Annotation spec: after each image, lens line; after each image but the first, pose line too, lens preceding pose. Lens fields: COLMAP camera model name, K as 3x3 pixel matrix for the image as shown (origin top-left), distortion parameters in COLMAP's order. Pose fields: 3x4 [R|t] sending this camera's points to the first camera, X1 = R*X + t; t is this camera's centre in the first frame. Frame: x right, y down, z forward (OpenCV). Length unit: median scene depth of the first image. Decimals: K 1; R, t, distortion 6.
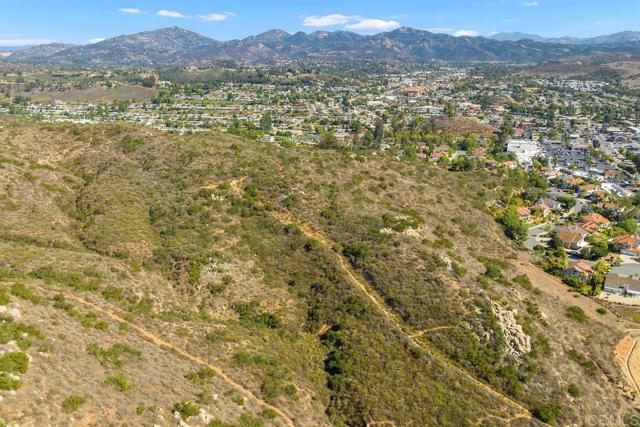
lens RADIAL K [[532.0, 0, 320.1], [0, 532.0, 211.7], [0, 0, 1]] dist [-0.022581, -0.003850]
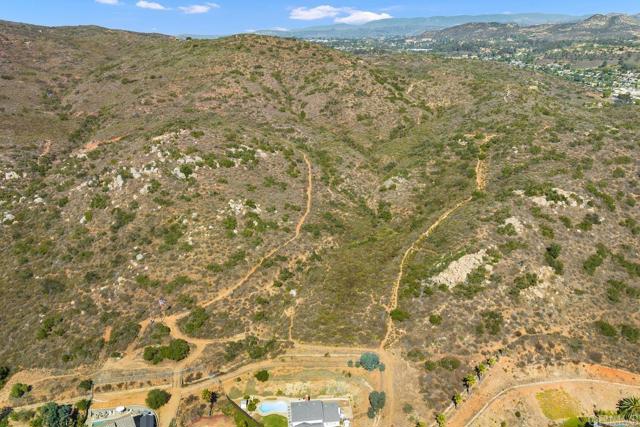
lens RADIAL K [[532.0, 0, 320.2], [0, 532.0, 214.6], [0, 0, 1]] dist [-0.022581, -0.003850]
pose [[0.429963, 0.291974, -0.854332, 0.876862], [-0.238538, 0.949378, 0.204406, -0.044831], [0.870765, 0.115904, 0.477844, 0.117726]]
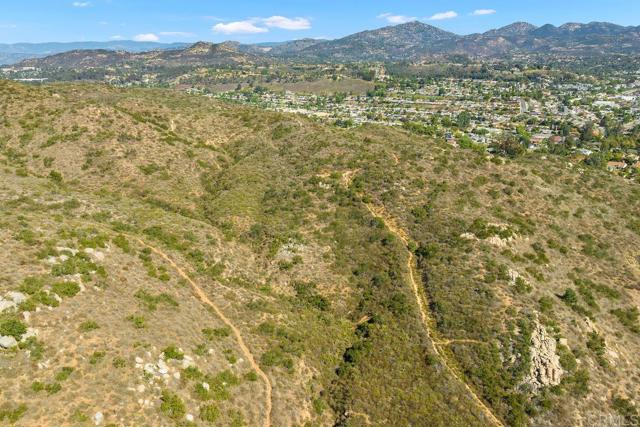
lens RADIAL K [[532.0, 0, 320.9], [0, 532.0, 213.3], [0, 0, 1]] dist [-0.022581, -0.003850]
pose [[0.910575, 0.114060, -0.397294, 0.252229], [-0.109013, 0.993412, 0.035349, -0.008872], [0.398709, 0.011122, 0.917010, 0.018359]]
